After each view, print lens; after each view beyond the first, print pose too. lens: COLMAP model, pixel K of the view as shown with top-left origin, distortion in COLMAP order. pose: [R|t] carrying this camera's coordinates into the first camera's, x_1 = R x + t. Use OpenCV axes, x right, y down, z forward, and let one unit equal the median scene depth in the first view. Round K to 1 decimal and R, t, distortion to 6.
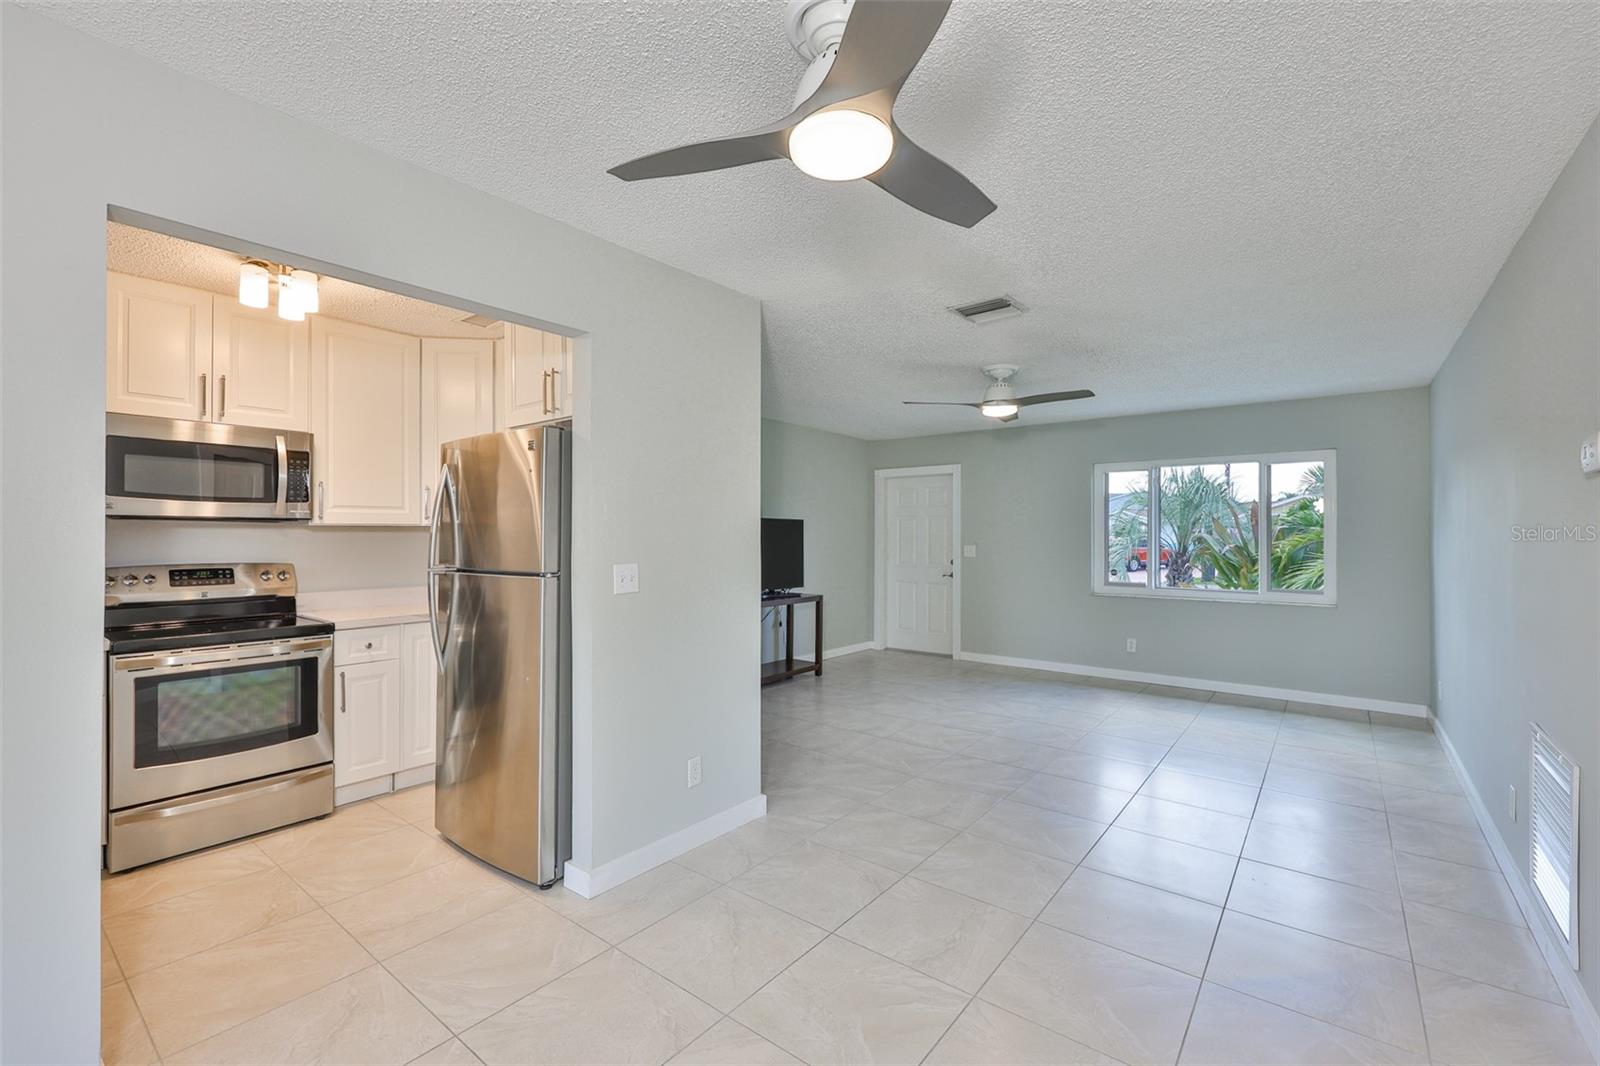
lens RADIAL K [[691.6, 0, 800.0], [0, 691.6, 533.0], [0, 0, 1]] dist [-0.002563, -0.000313]
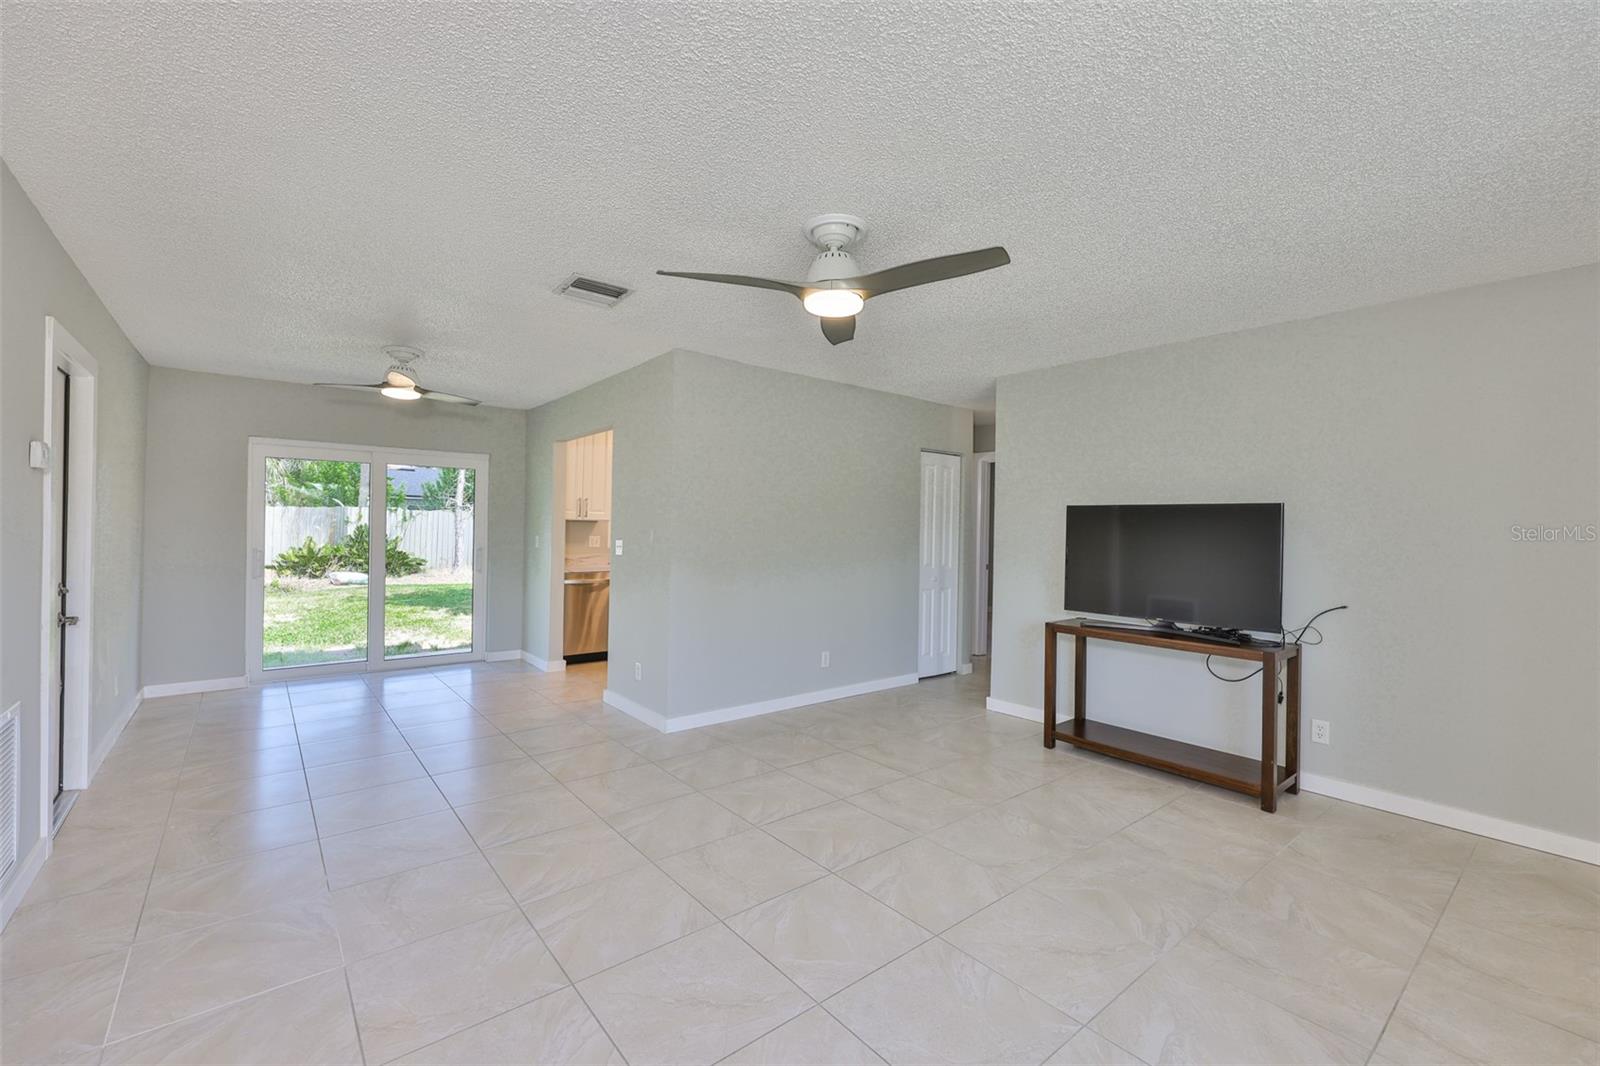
lens RADIAL K [[666.7, 0, 800.0], [0, 666.7, 533.0], [0, 0, 1]] dist [-0.007935, 0.000054]
pose [[-0.211709, 0.005253, -0.977319, 0.515609], [-0.012823, 0.999885, 0.008152, 0.001394], [0.977249, 0.014258, -0.211617, 0.680909]]
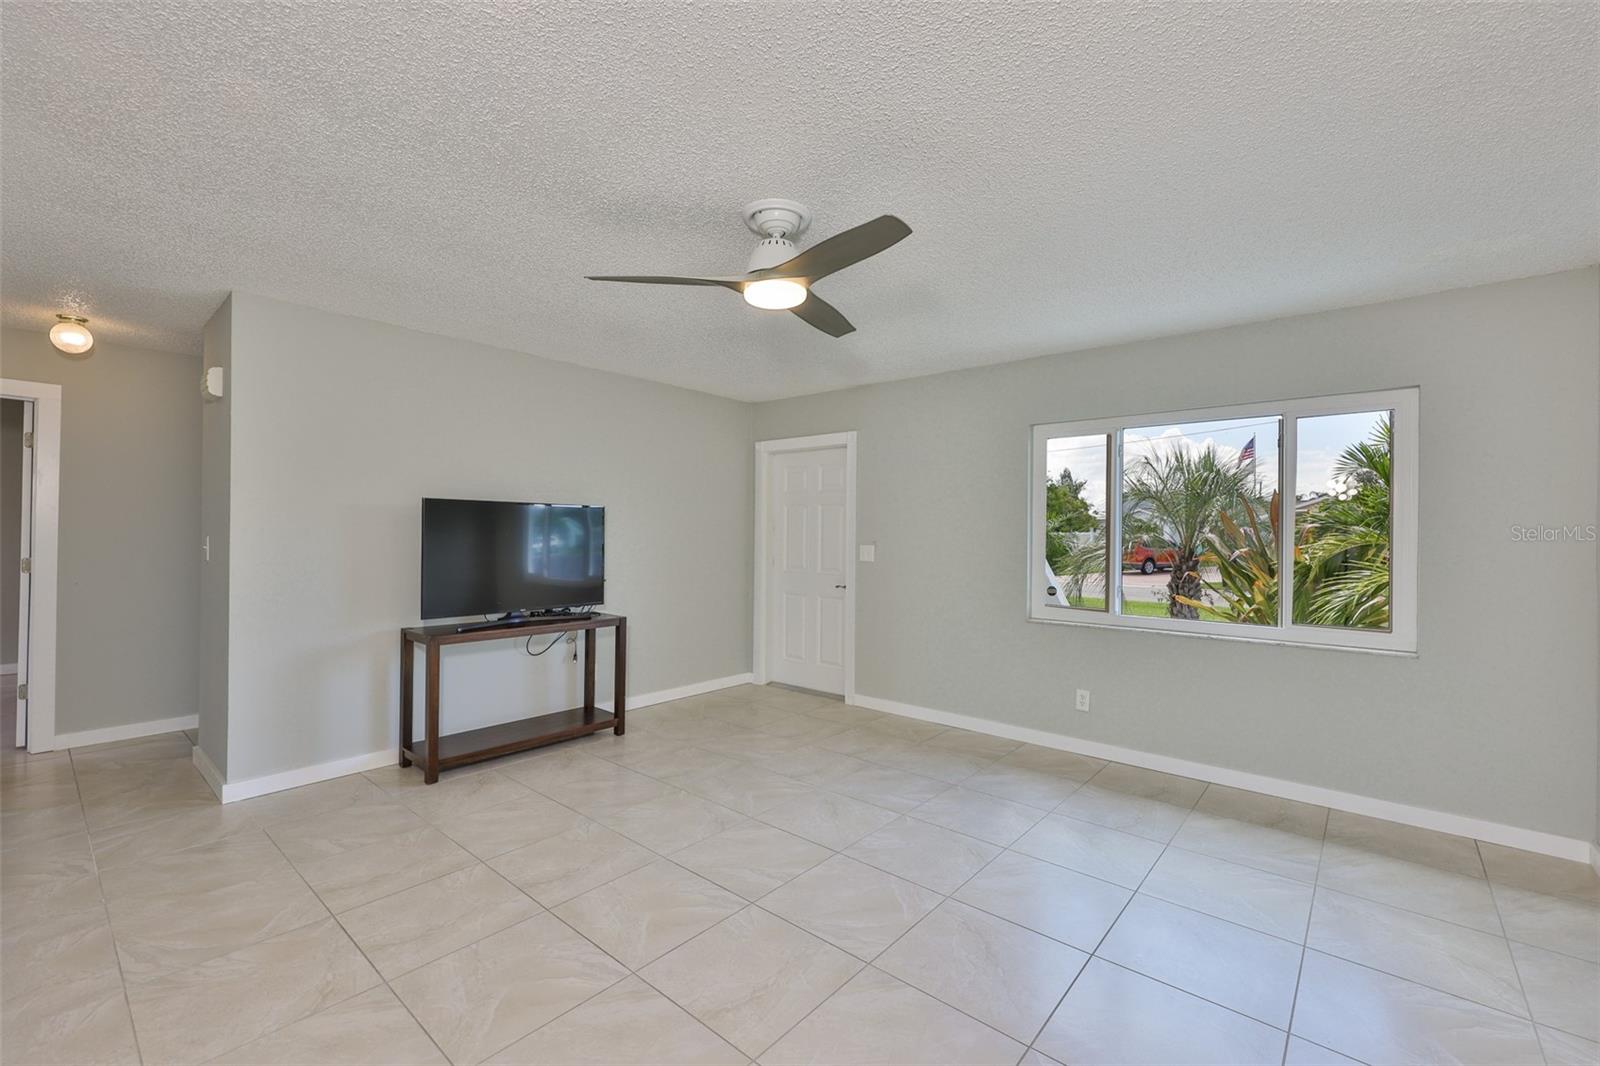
lens RADIAL K [[680.9, 0, 813.2], [0, 680.9, 535.4], [0, 0, 1]] dist [-0.000461, 0.000279]
pose [[0.999755, 0.010632, -0.019393, 0.204257], [-0.010502, 0.999922, 0.006801, 0.003313], [0.019464, -0.006596, 0.999789, 0.300064]]
